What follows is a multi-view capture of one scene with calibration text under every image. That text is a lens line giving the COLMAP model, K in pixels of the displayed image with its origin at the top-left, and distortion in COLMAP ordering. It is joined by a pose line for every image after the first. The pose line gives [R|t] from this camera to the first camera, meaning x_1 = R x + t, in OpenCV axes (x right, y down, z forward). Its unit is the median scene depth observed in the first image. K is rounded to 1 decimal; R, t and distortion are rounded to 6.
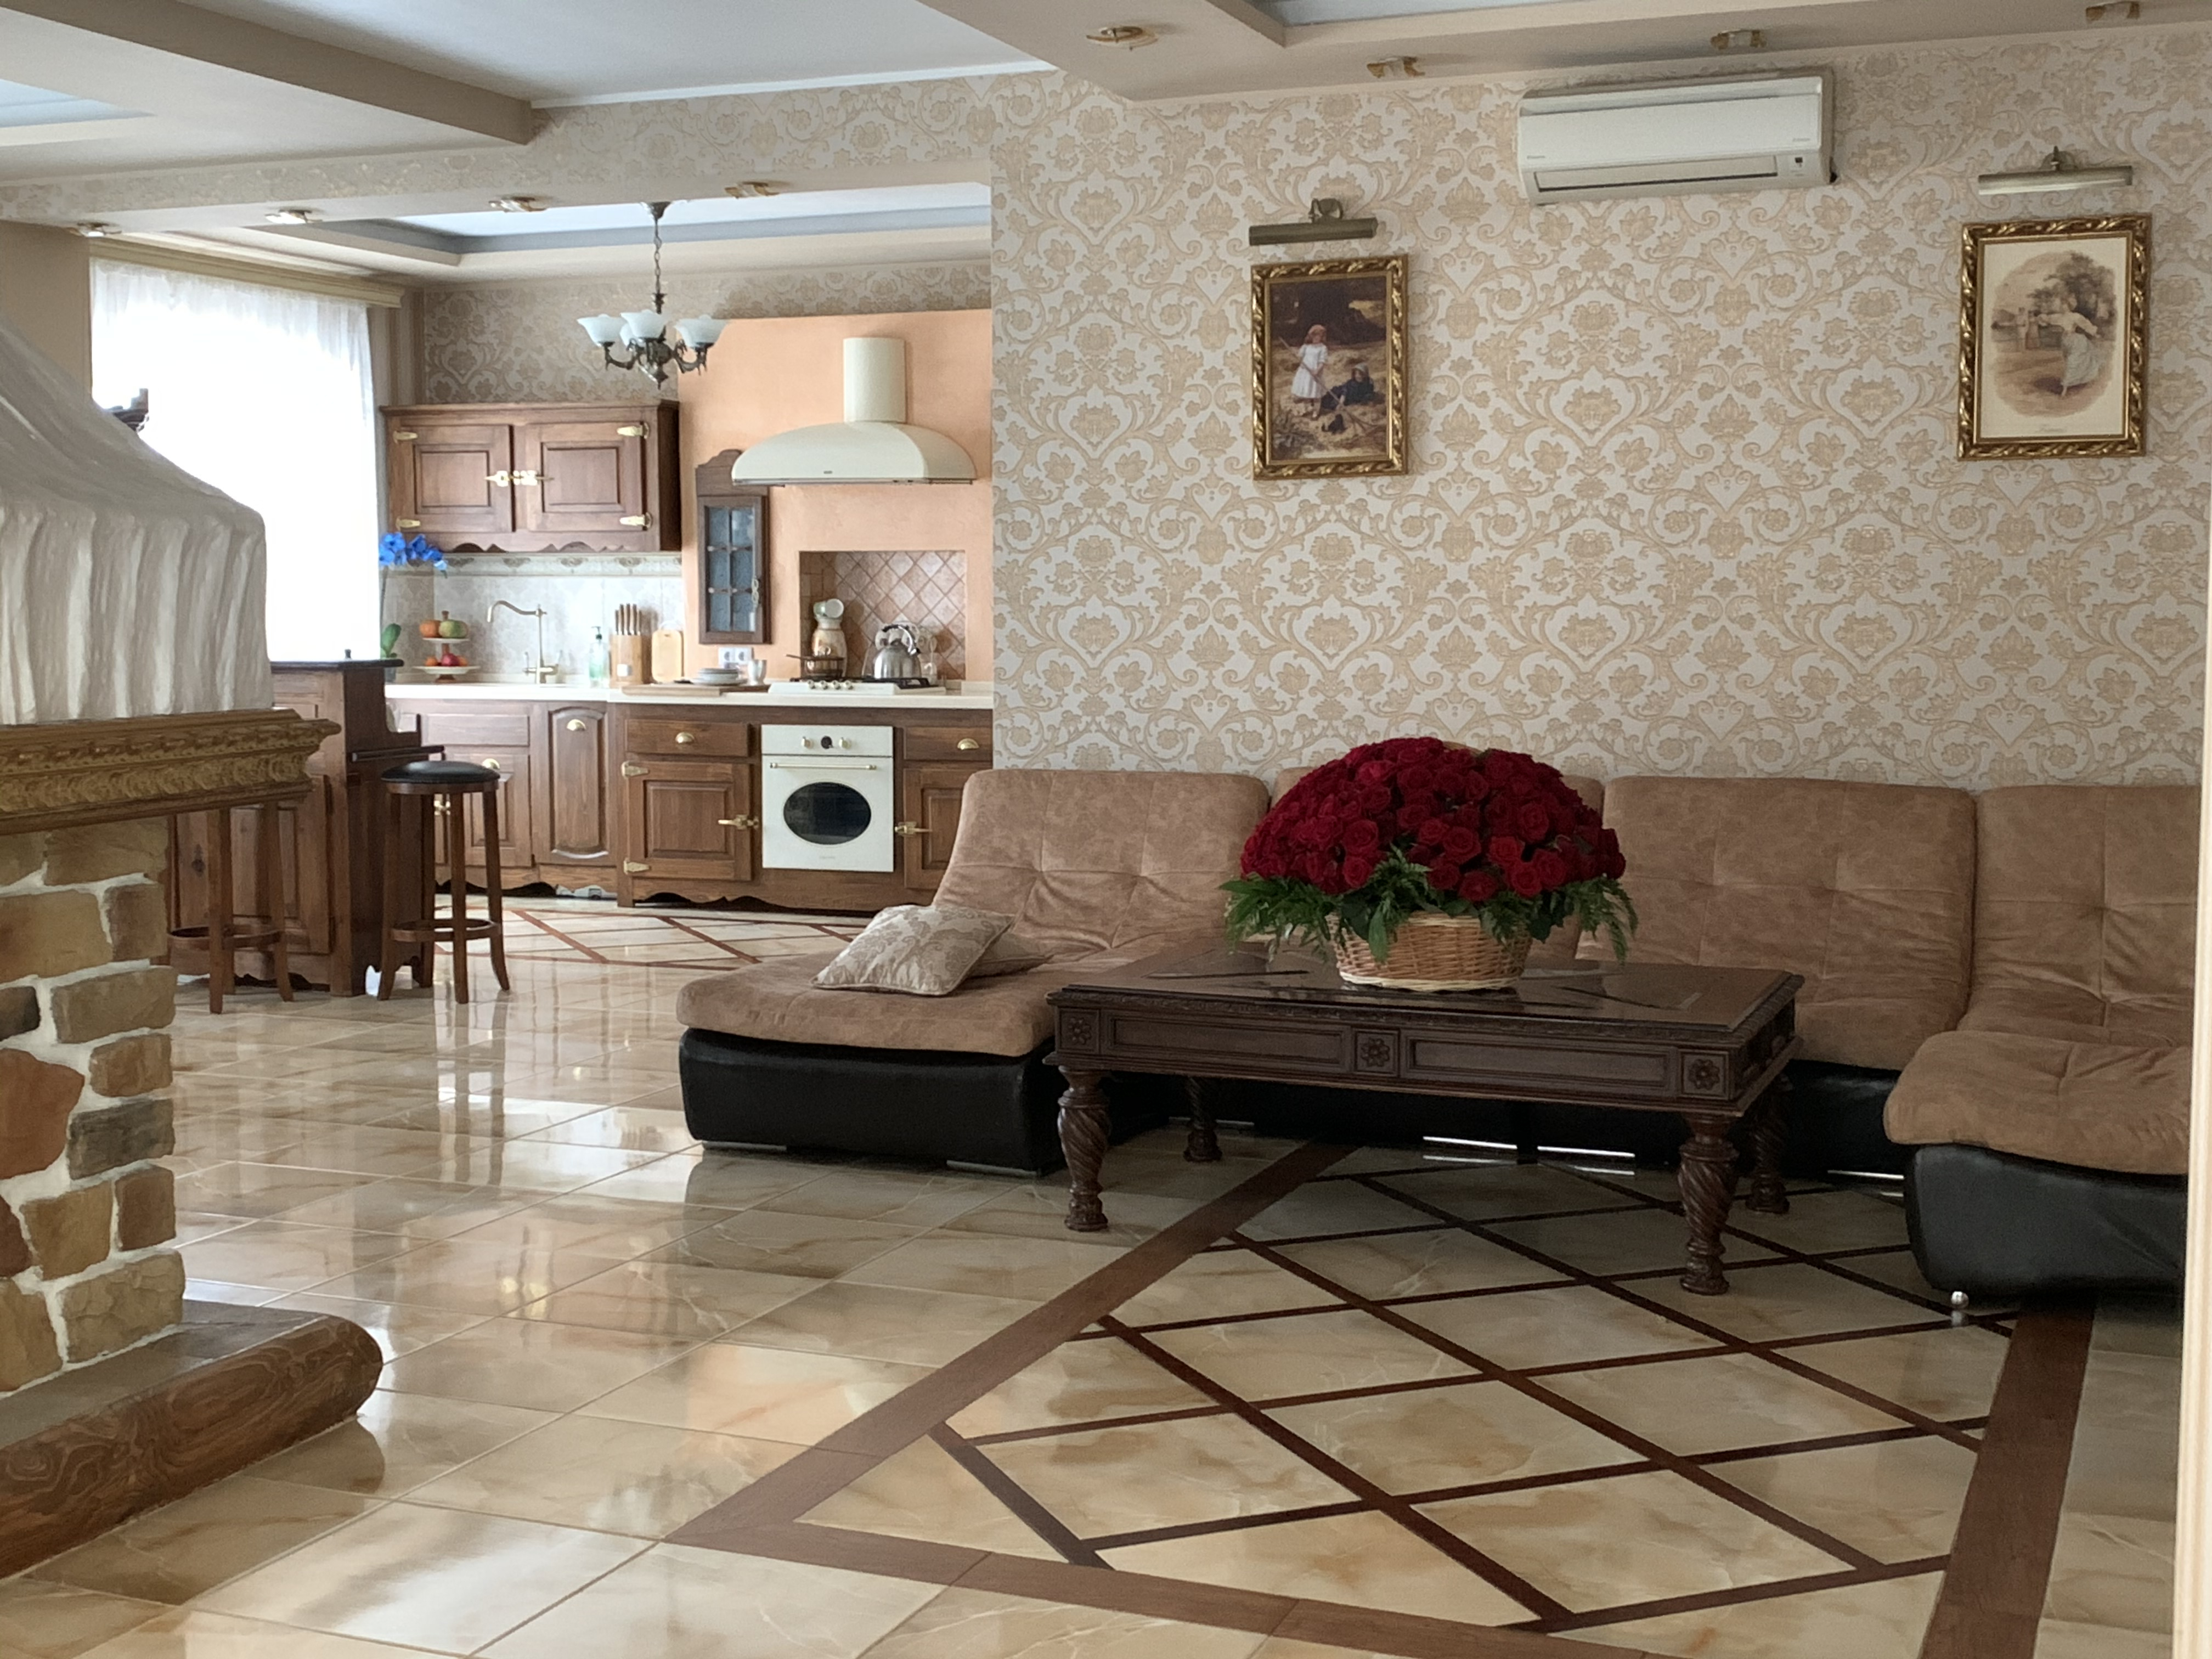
lens RADIAL K [[2703.9, 0, 1103.6], [0, 2703.9, 837.9], [0, 0, 1]] dist [0.012296, 0.000000]
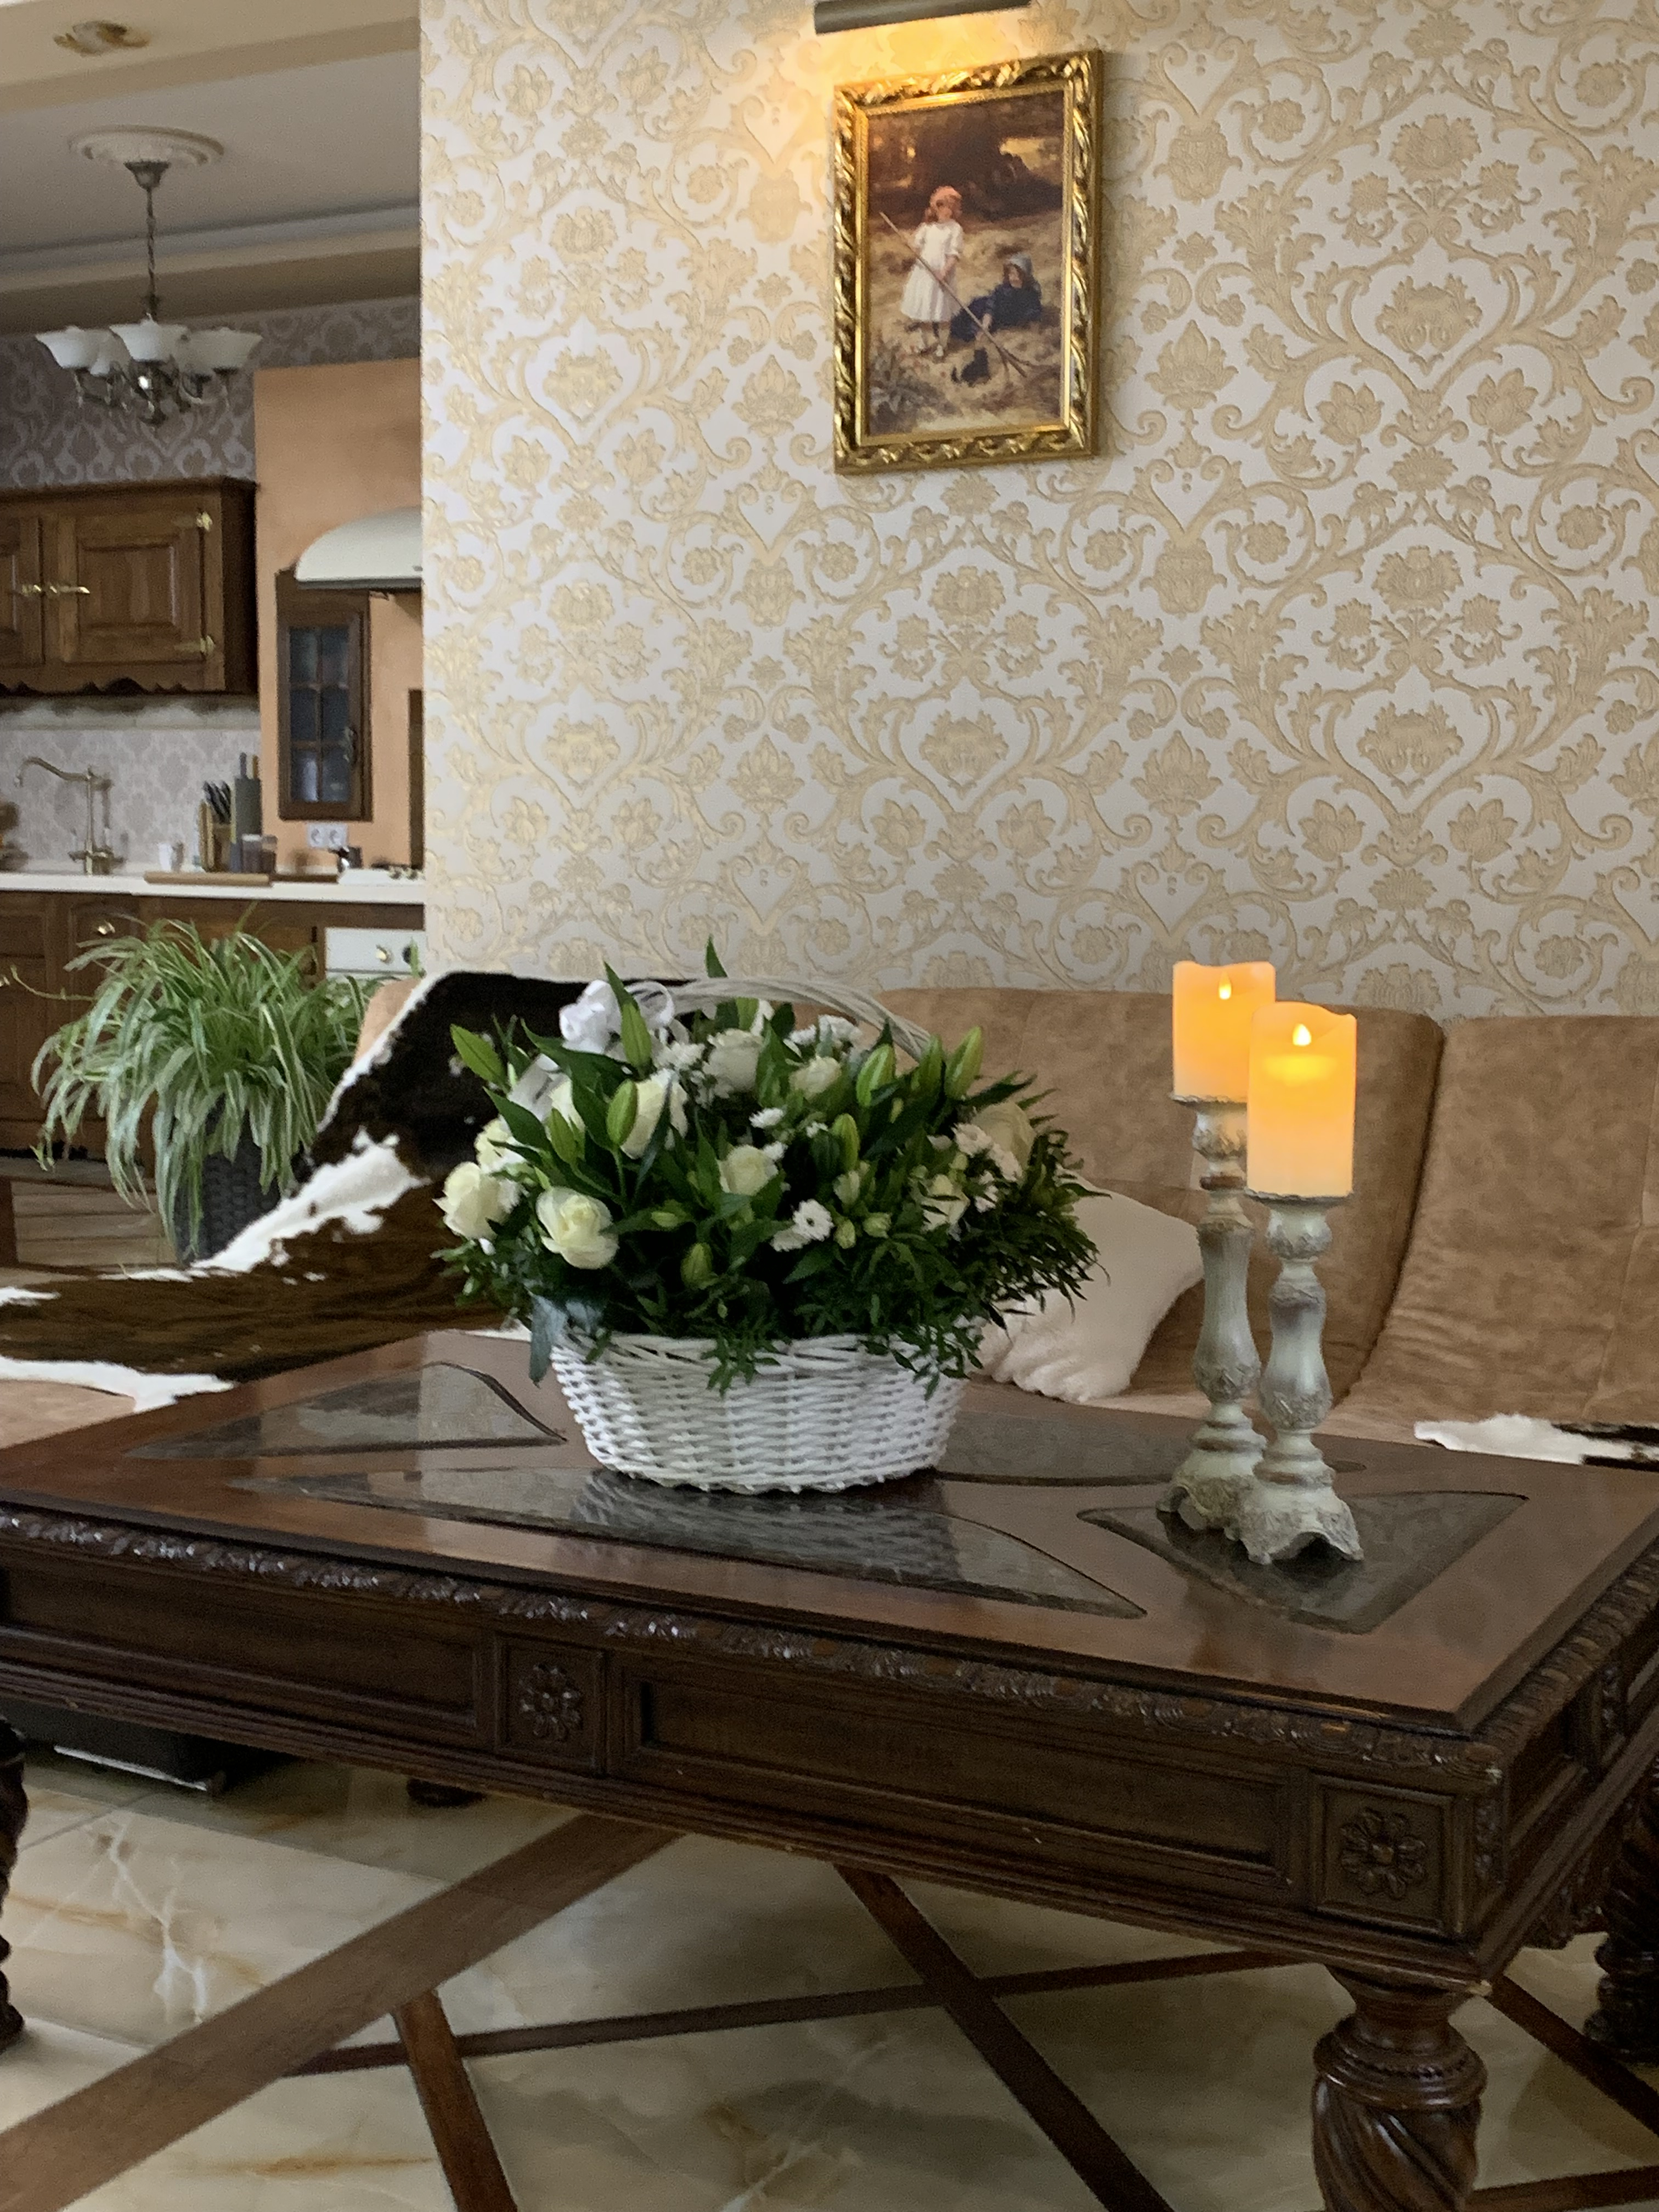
lens RADIAL K [[2797.3, 0, 863.1], [0, 2797.3, 1166.1], [0, 0, 1]] dist [0.022147, 0.000000]
pose [[0.995908, 0.024450, -0.087006, 0.116789], [-0.022449, 0.999462, 0.023905, -0.001405], [0.087544, -0.021854, 0.995921, 0.416358]]
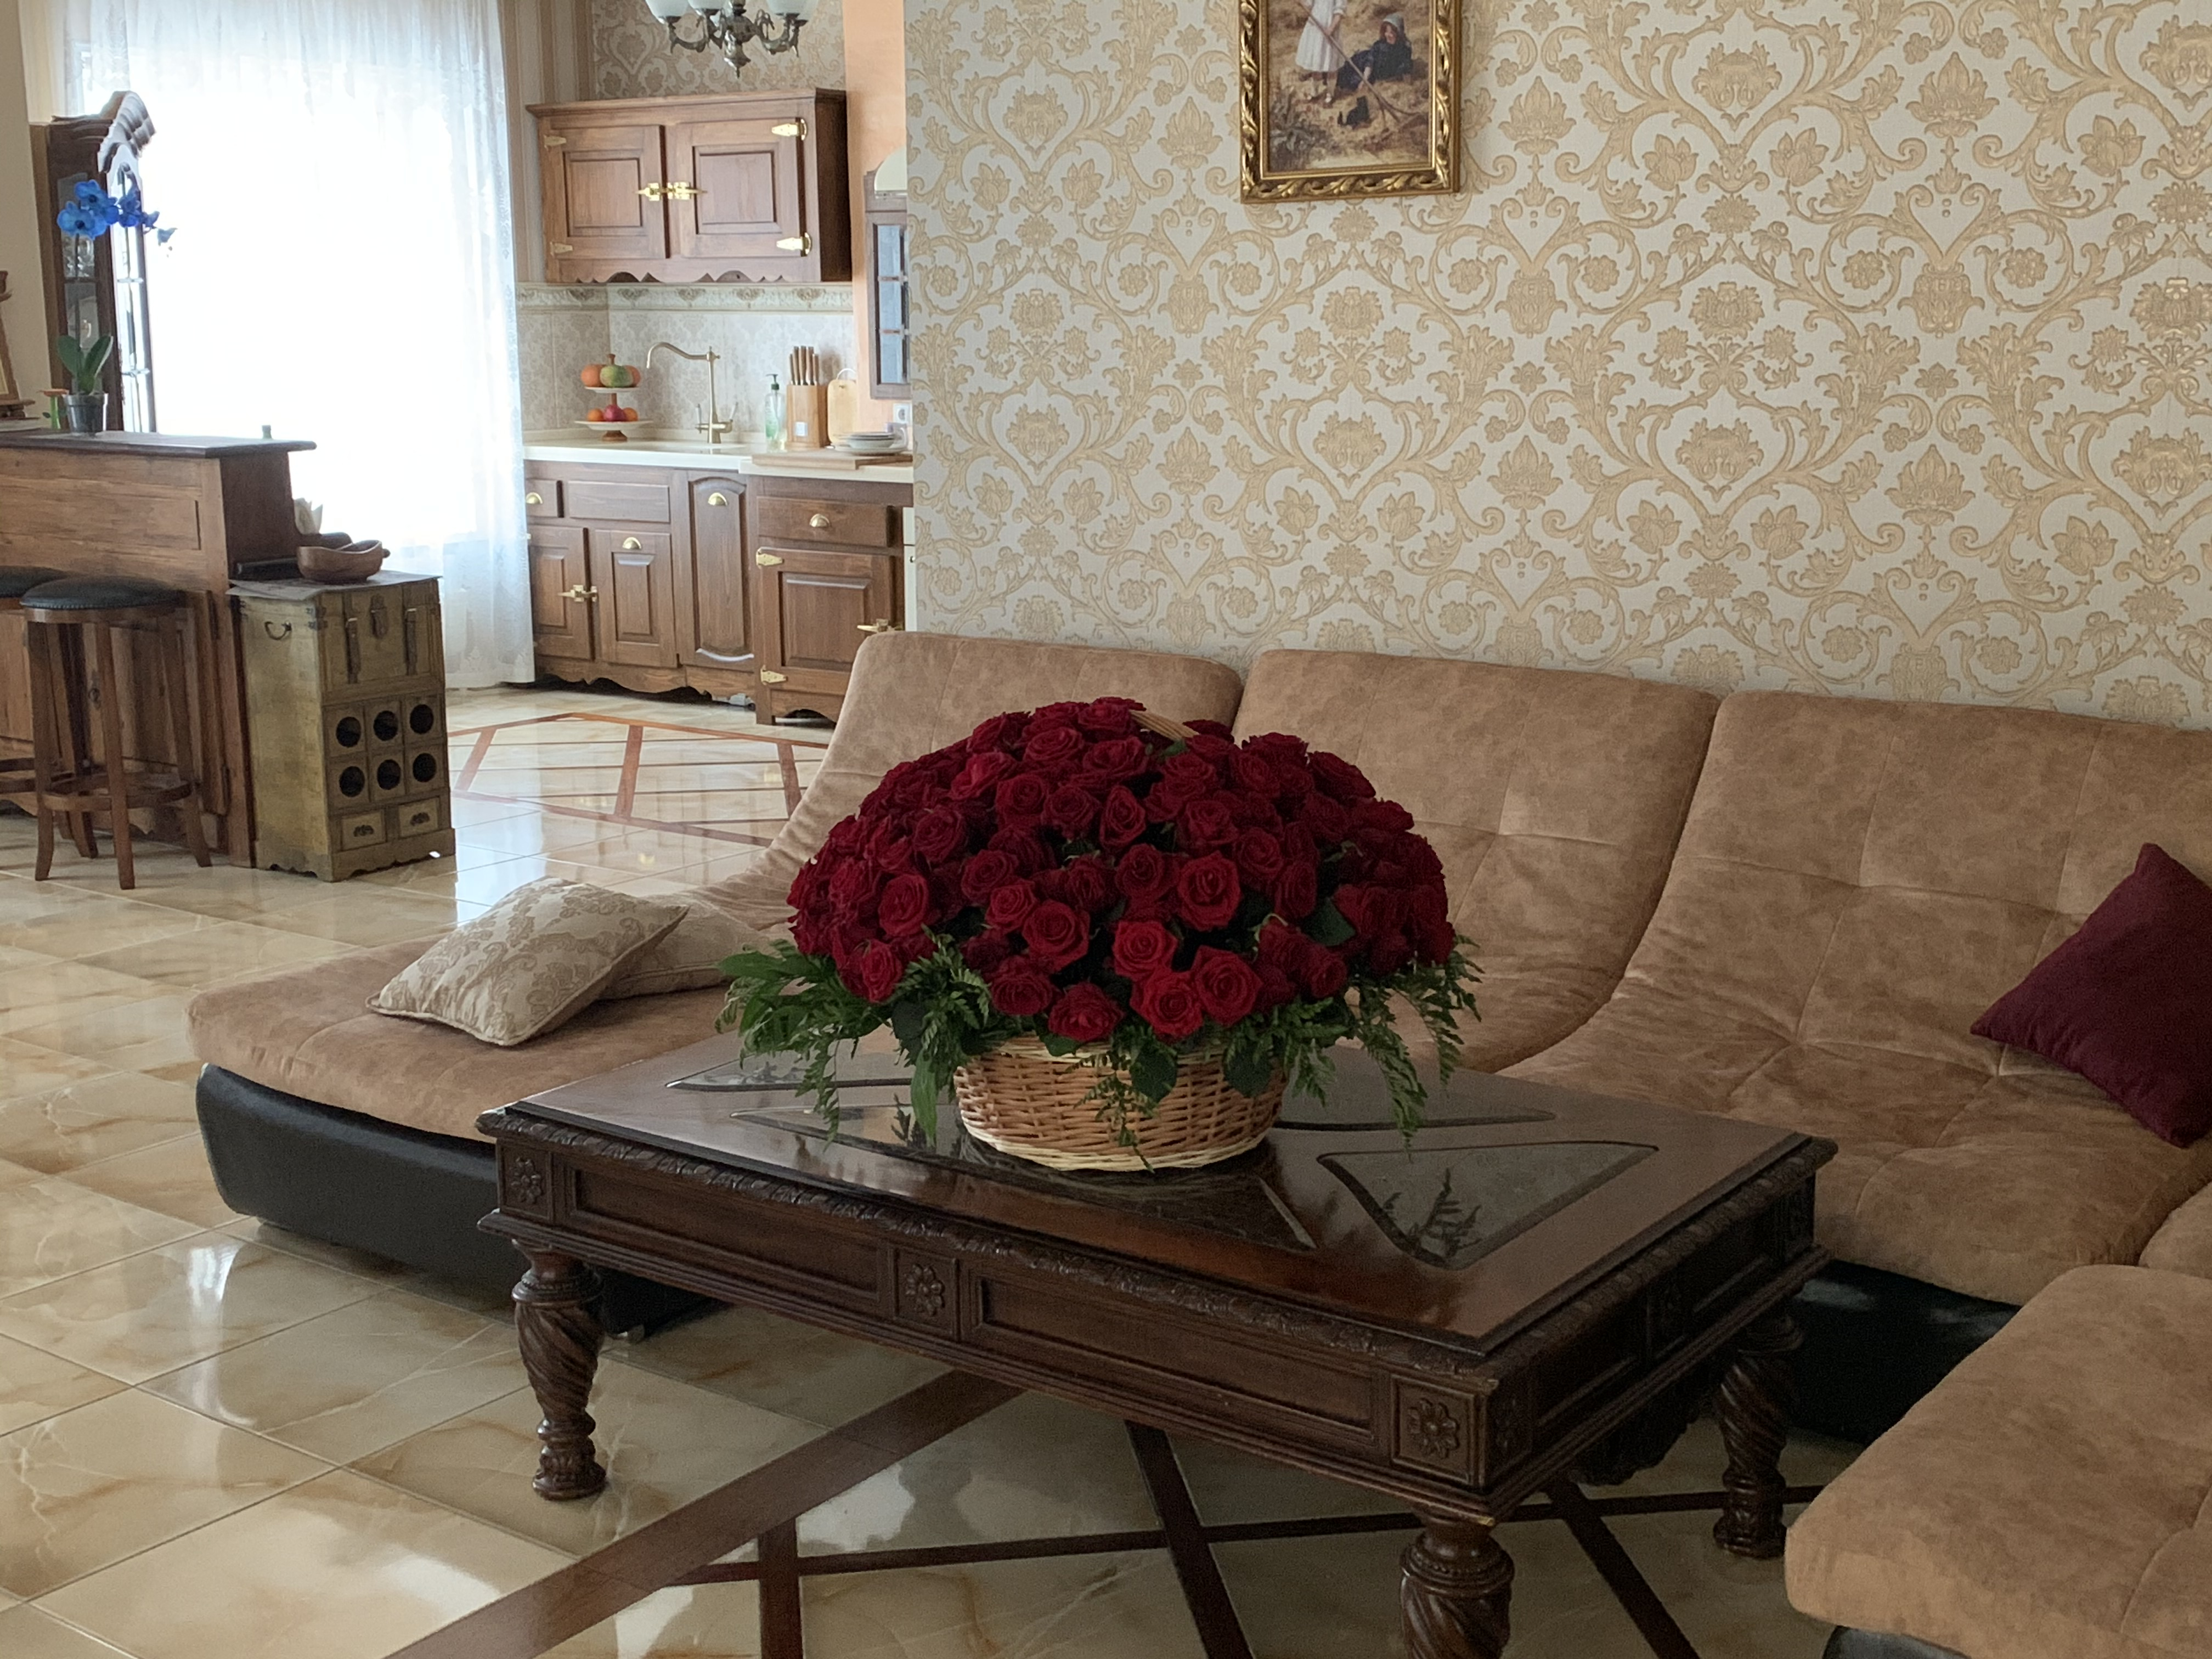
lens RADIAL K [[2703.9, 0, 1133.9], [0, 2703.9, 875.9], [0, 0, 1]] dist [0.012296, 0.000000]
pose [[0.972494, 0.045337, -0.228473, 0.188485], [-0.016354, 0.991744, 0.127188, -0.054233], [0.232353, -0.119953, 0.965206, 0.345225]]
